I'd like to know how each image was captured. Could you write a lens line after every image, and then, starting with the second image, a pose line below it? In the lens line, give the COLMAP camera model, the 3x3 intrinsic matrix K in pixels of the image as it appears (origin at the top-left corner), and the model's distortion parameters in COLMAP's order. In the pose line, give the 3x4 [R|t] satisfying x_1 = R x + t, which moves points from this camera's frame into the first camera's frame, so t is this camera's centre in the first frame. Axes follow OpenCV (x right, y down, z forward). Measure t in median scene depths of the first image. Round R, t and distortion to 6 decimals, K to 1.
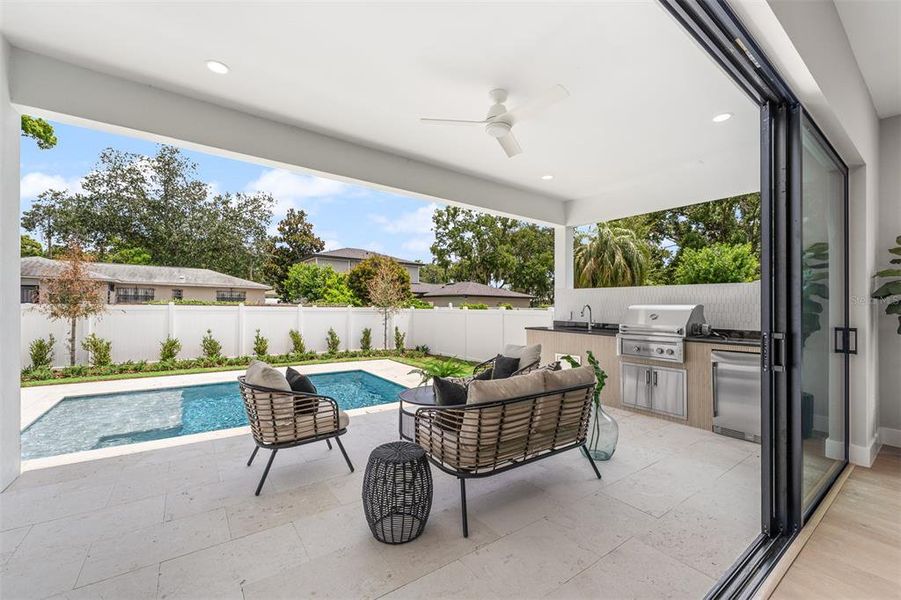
lens RADIAL K [[360.0, 0, 456.9], [0, 360.0, 302.7], [0, 0, 1]] dist [-0.000678, -0.000099]
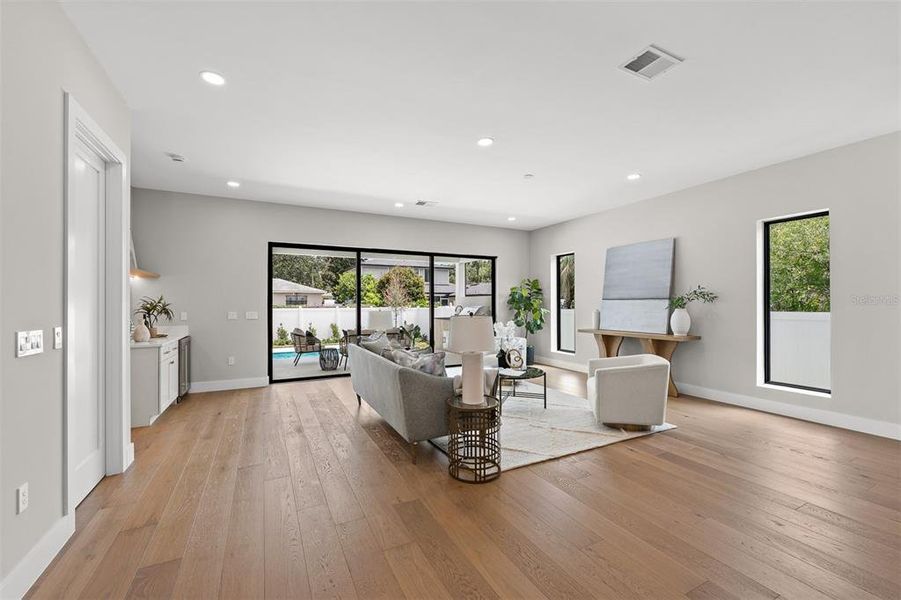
lens RADIAL K [[360.0, 0, 448.6], [0, 360.0, 301.0], [0, 0, 1]] dist [-0.000678, -0.000099]
pose [[0.986071, -0.017501, -0.165403, 1.260496], [0.017625, 0.999844, -0.000719, -0.033470], [0.165390, -0.002207, 0.986226, -1.837578]]
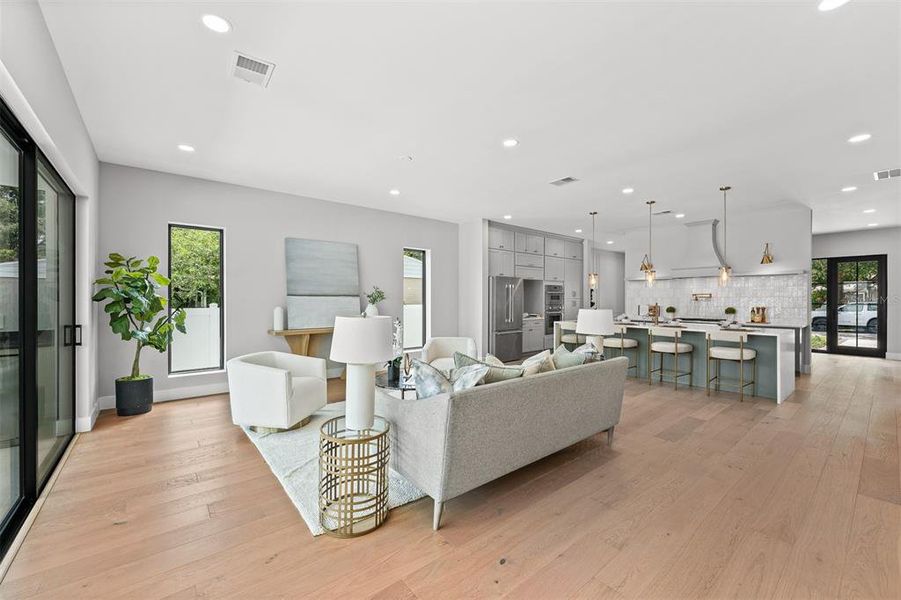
lens RADIAL K [[360.0, 0, 453.8], [0, 360.0, 297.7], [0, 0, 1]] dist [-0.000678, -0.000099]
pose [[-0.071360, -0.013609, 0.997358, -0.217165], [-0.015779, 0.999797, 0.012514, -0.051974], [-0.997326, -0.014844, -0.071560, -0.192883]]
